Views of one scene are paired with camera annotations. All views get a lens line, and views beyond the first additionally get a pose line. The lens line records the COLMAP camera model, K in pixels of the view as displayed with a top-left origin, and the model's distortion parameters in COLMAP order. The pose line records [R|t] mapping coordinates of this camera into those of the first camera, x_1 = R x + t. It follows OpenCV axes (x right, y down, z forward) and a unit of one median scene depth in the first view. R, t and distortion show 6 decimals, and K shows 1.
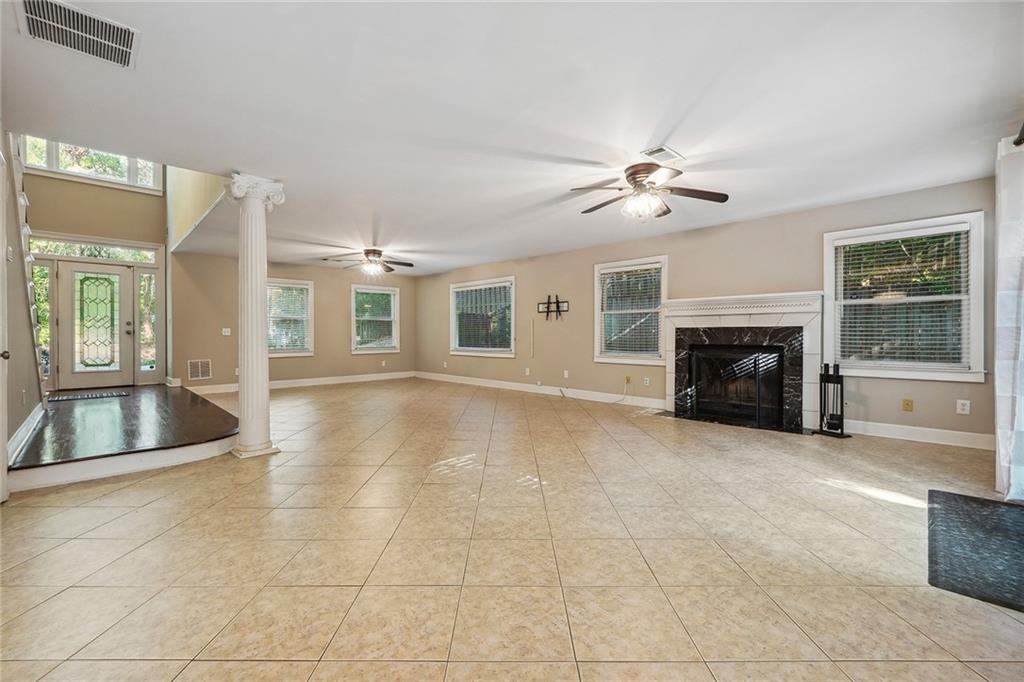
lens RADIAL K [[436.1, 0, 507.7], [0, 436.1, 336.4], [0, 0, 1]] dist [-0.015965, 0.004380]
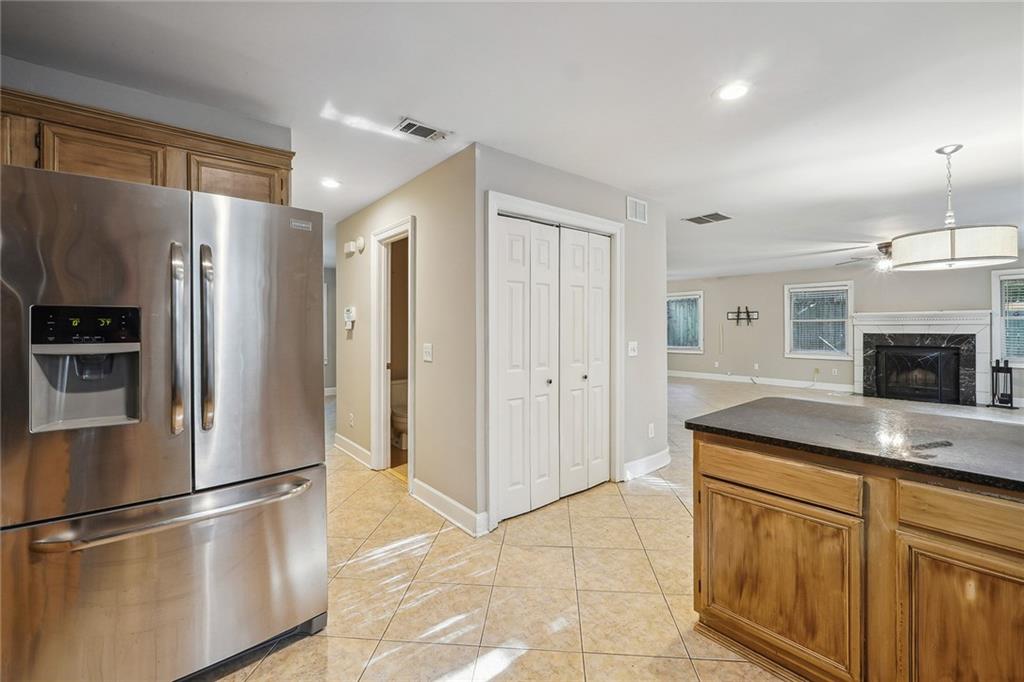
lens RADIAL K [[436.1, 0, 509.8], [0, 436.1, 324.8], [0, 0, 1]] dist [-0.015965, 0.004380]
pose [[0.995971, -0.004758, -0.089548, -0.655552], [0.003942, 0.999949, -0.009282, -0.040872], [0.089587, 0.008892, 0.995939, -0.511483]]
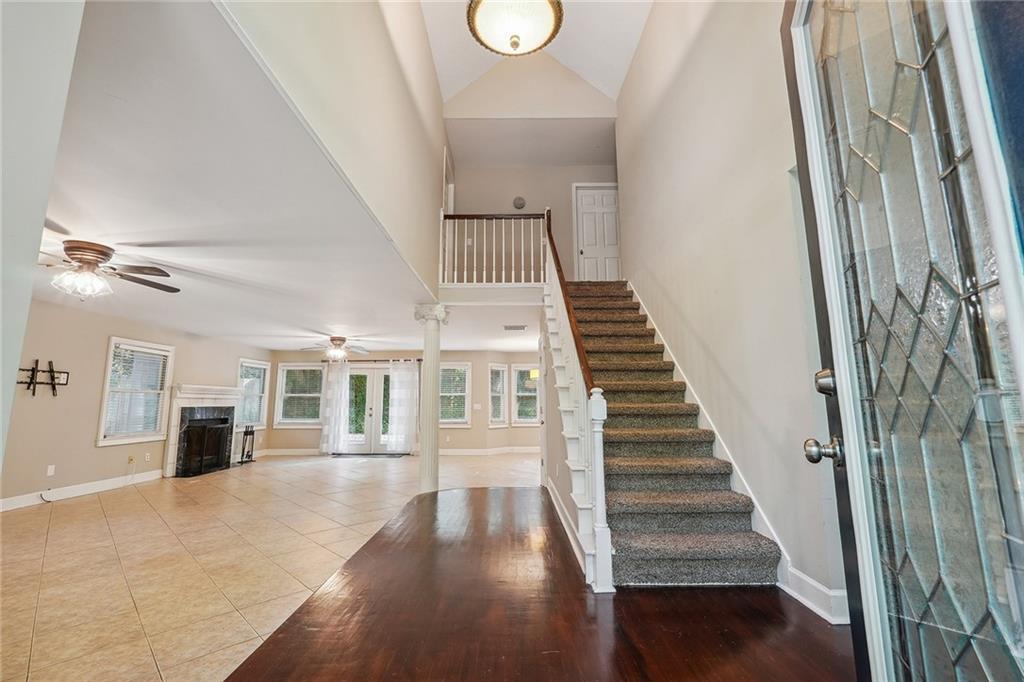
lens RADIAL K [[436.1, 0, 508.6], [0, 436.1, 332.8], [0, 0, 1]] dist [-0.015965, 0.004380]
pose [[-0.710980, 0.111706, 0.694283, -1.254750], [0.004343, 0.987981, -0.154513, -0.036910], [-0.703199, -0.106841, -0.702920, 1.309379]]
